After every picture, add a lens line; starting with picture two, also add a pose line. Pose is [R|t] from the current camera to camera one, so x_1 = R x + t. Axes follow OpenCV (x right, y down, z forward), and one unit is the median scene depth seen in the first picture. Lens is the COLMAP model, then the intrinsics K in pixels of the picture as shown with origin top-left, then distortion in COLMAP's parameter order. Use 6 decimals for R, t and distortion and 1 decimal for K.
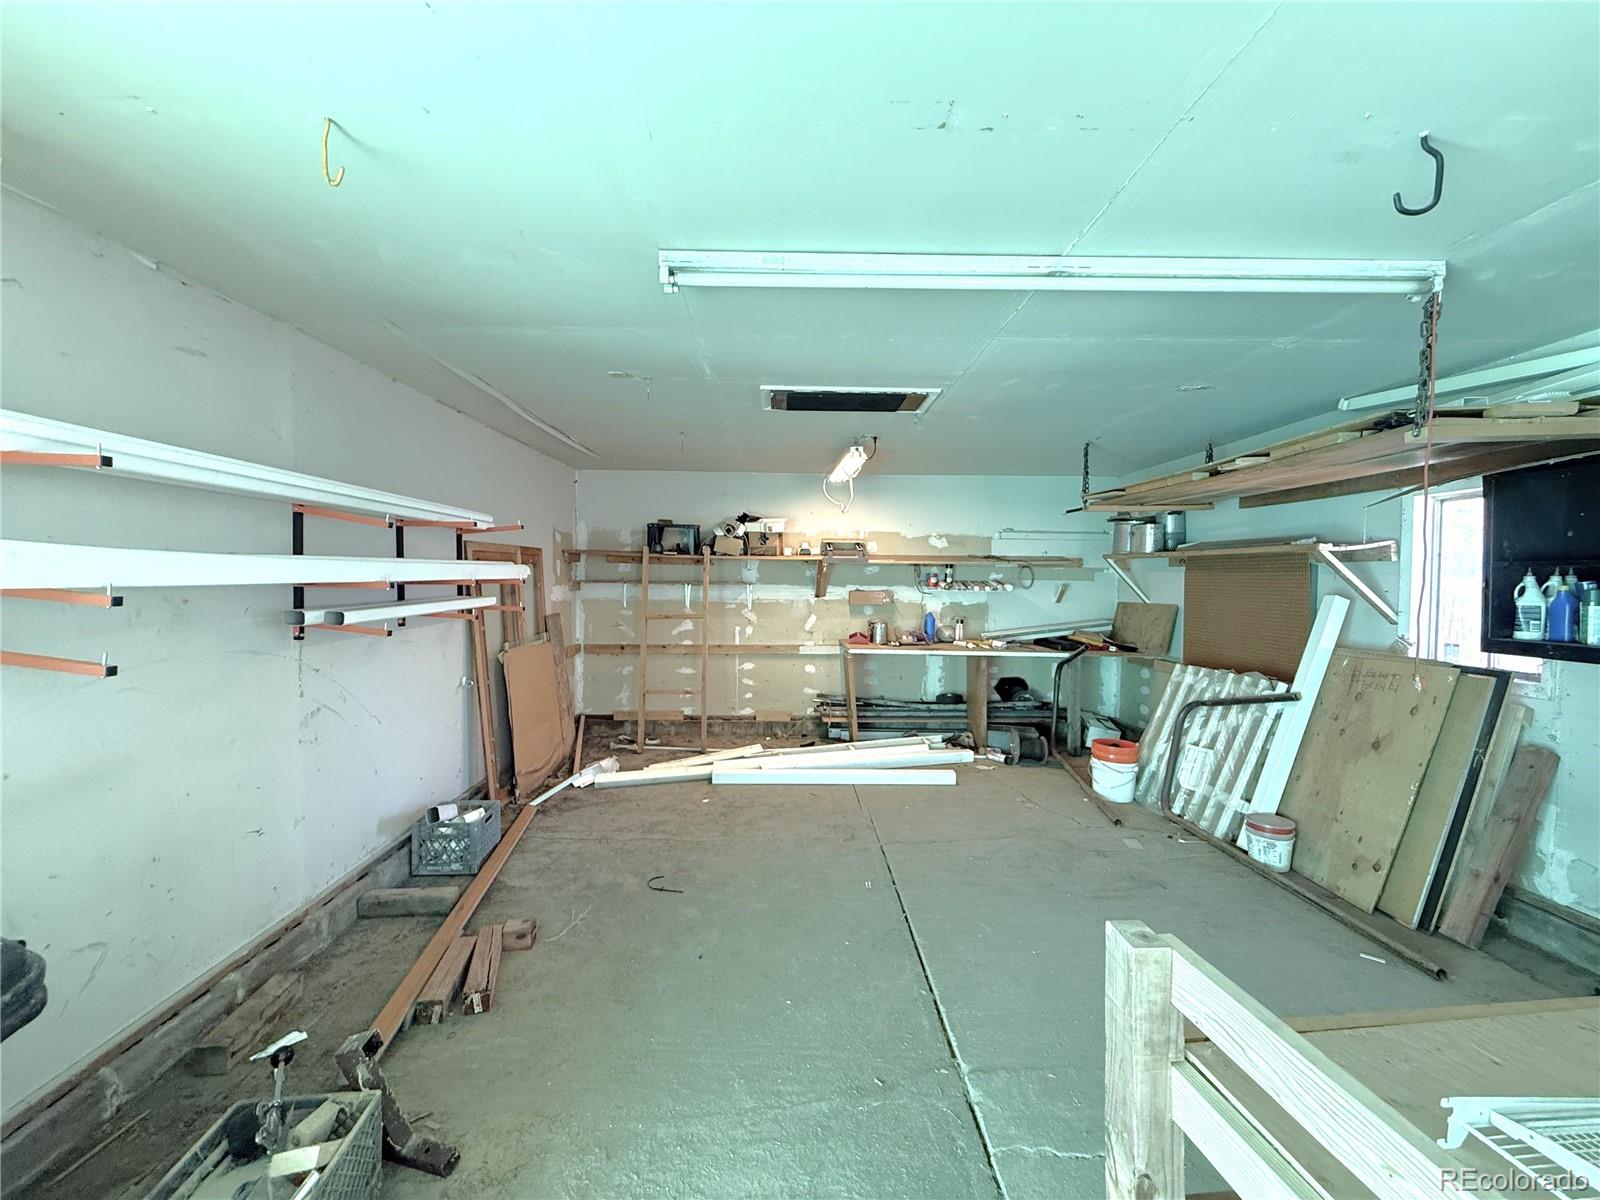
lens RADIAL K [[640.5, 0, 795.9], [0, 640.5, 607.5], [0, 0, 1]] dist [0.007713, 0.000567]
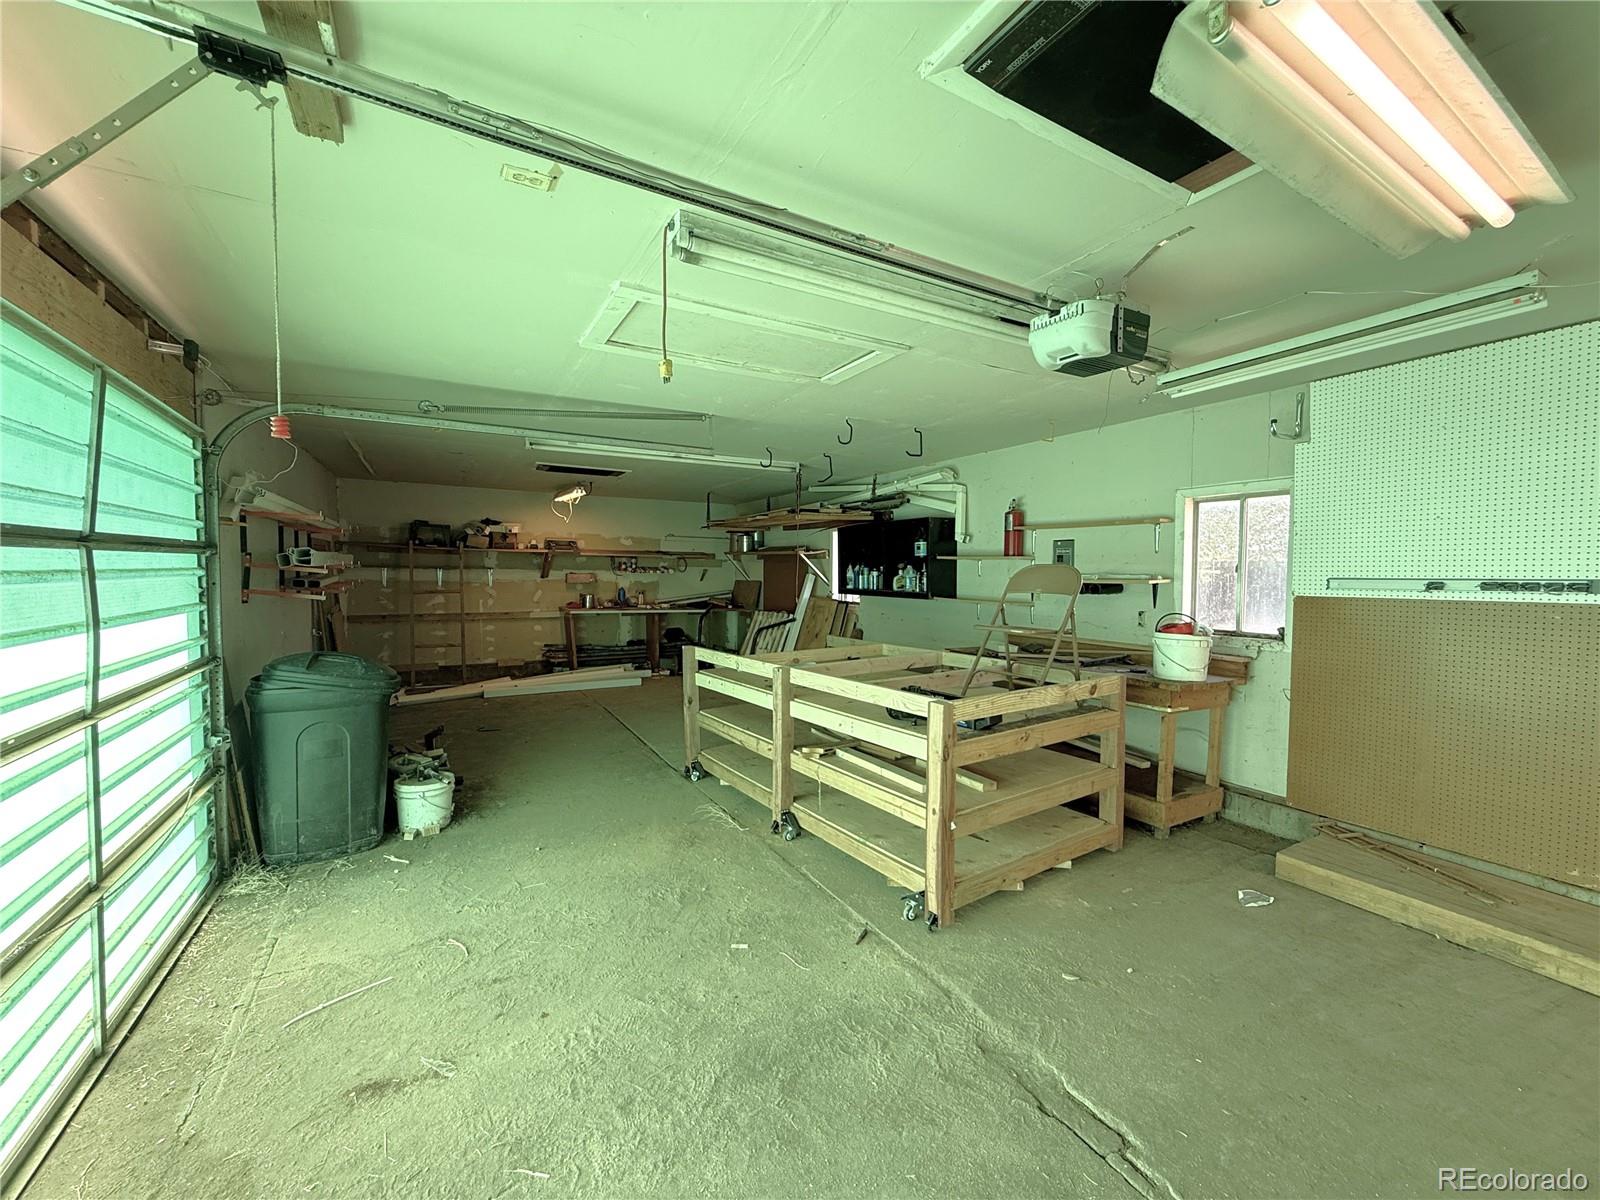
lens RADIAL K [[640.5, 0, 796.9], [0, 640.5, 593.4], [0, 0, 1]] dist [0.007713, 0.000567]
pose [[0.878820, -0.015758, 0.476893, -0.160196], [0.017165, 0.999852, 0.001408, 0.027969], [-0.476845, 0.006948, 0.878960, -0.568345]]
